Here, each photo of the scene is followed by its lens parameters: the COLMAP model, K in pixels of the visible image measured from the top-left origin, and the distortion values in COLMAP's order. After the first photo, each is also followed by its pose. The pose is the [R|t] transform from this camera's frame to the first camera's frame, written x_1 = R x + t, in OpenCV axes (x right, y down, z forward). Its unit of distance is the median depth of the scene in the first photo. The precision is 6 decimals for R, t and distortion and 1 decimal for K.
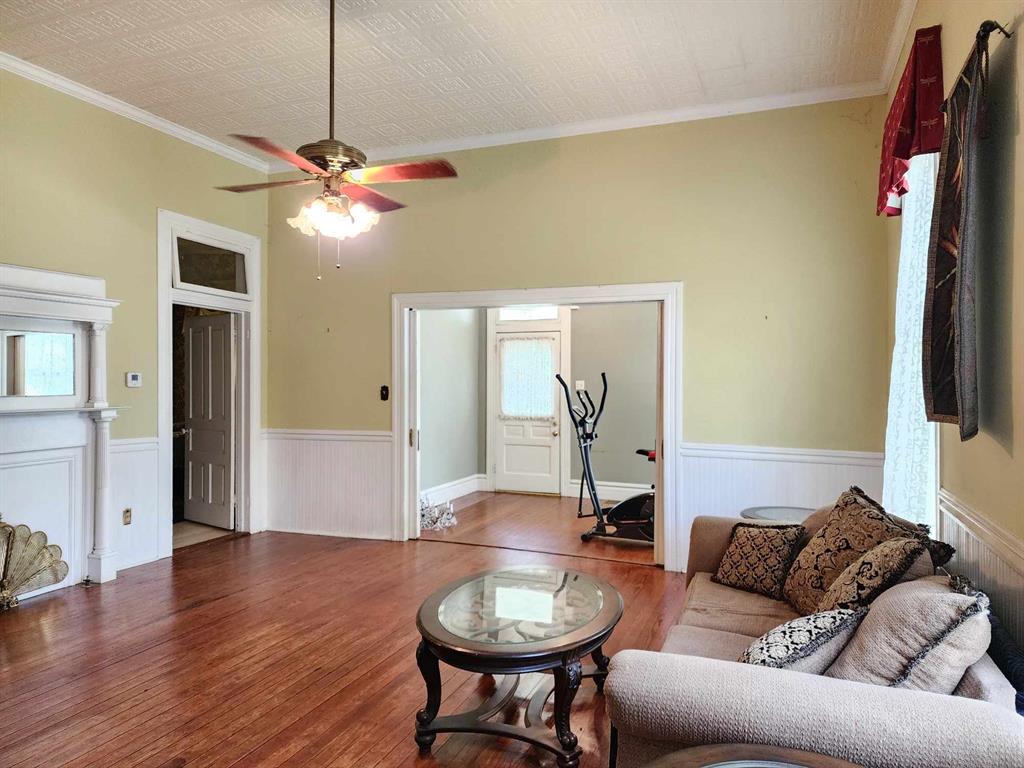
lens RADIAL K [[691.2, 0, 528.7], [0, 691.2, 380.7], [0, 0, 1]] dist [0.071910, -0.073022]
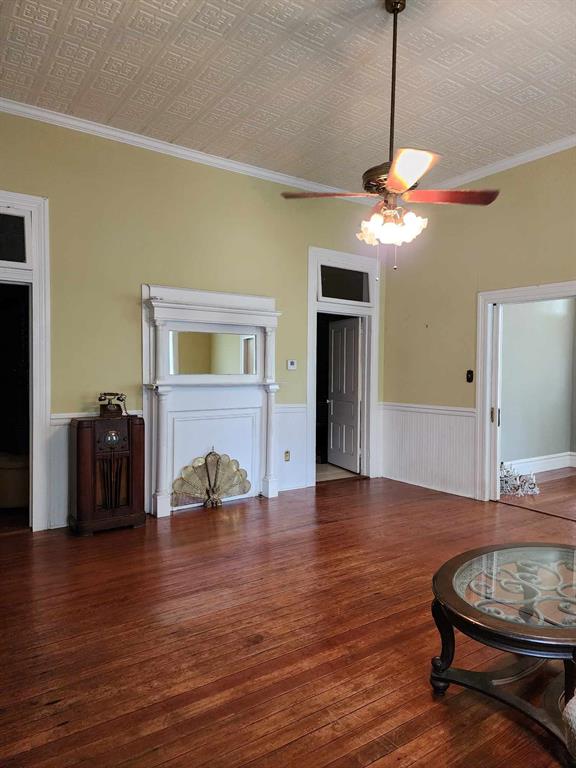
lens RADIAL K [[518.4, 0, 294.1], [0, 518.4, 383.2], [0, 0, 1]] dist [0.071910, -0.073022]
pose [[0.824763, 0.019675, -0.565136, 0.062138], [-0.005086, 0.999612, 0.027379, 0.007512], [0.565455, -0.019707, 0.824543, 0.097061]]
